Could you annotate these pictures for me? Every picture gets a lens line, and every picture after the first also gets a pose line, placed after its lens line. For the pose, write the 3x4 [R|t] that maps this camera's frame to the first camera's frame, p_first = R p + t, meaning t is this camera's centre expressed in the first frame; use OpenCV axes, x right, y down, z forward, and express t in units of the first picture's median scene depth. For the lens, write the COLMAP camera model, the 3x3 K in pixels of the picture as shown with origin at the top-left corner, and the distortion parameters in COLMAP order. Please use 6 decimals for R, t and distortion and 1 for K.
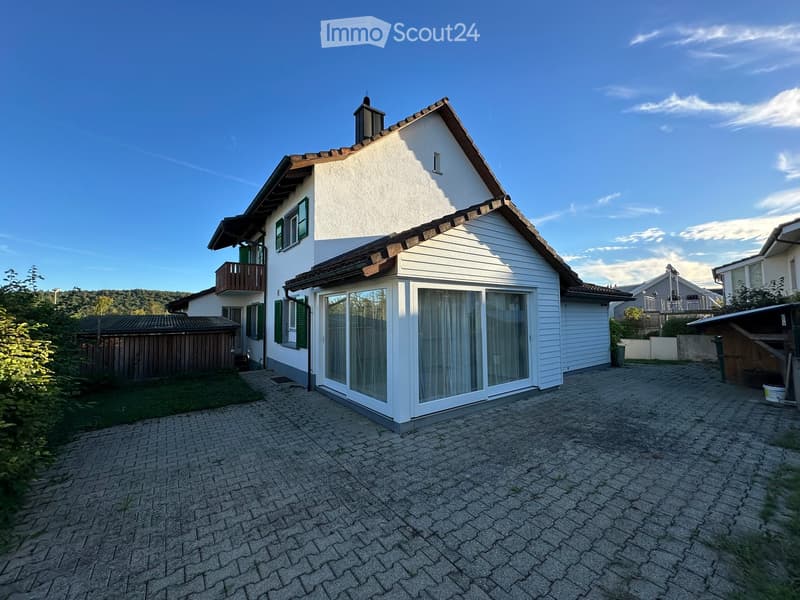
lens RADIAL K [[315.0, 0, 402.3], [0, 315.0, 297.7], [0, 0, 1]] dist [0.000589, 0.000144]
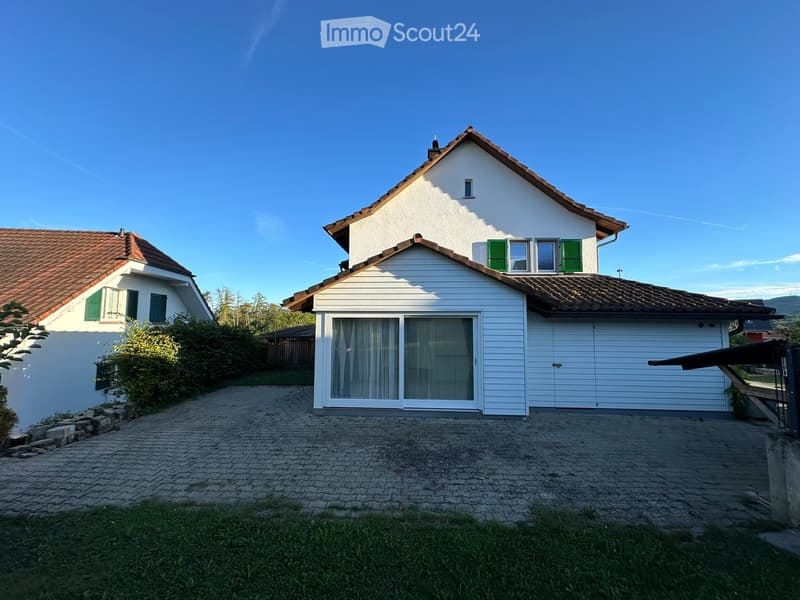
lens RADIAL K [[315.0, 0, 402.3], [0, 315.0, 297.7], [0, 0, 1]] dist [0.000589, 0.000144]
pose [[0.773567, -0.037268, -0.632618, 0.874653], [0.023294, 0.999267, -0.030385, -0.051068], [0.633287, 0.008769, 0.773868, 0.063867]]
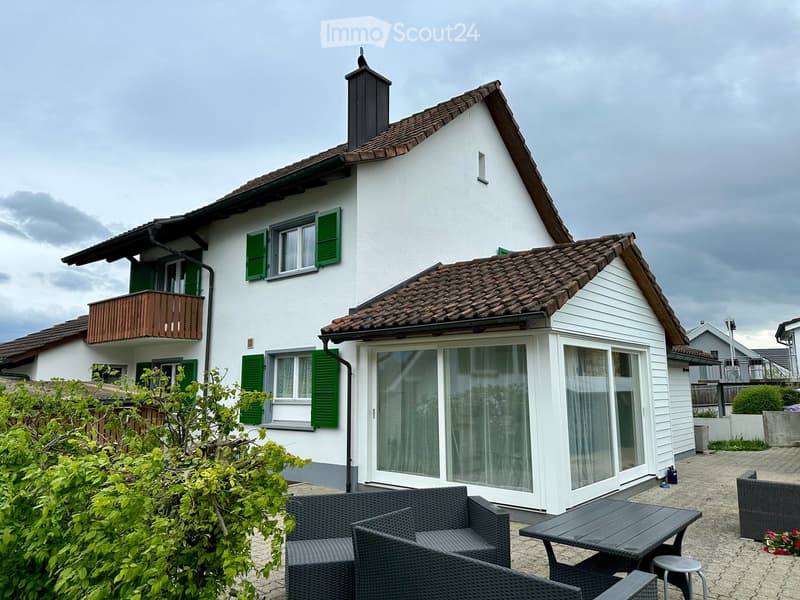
lens RADIAL K [[557.9, 0, 400.0], [0, 557.9, 300.0], [0, 0, 1]] dist [-0.037712, -0.000023]
pose [[0.976875, 0.041592, 0.209727, -0.473871], [-0.020655, 0.994667, -0.101047, 0.005263], [-0.212812, 0.094378, 0.972525, -0.217788]]
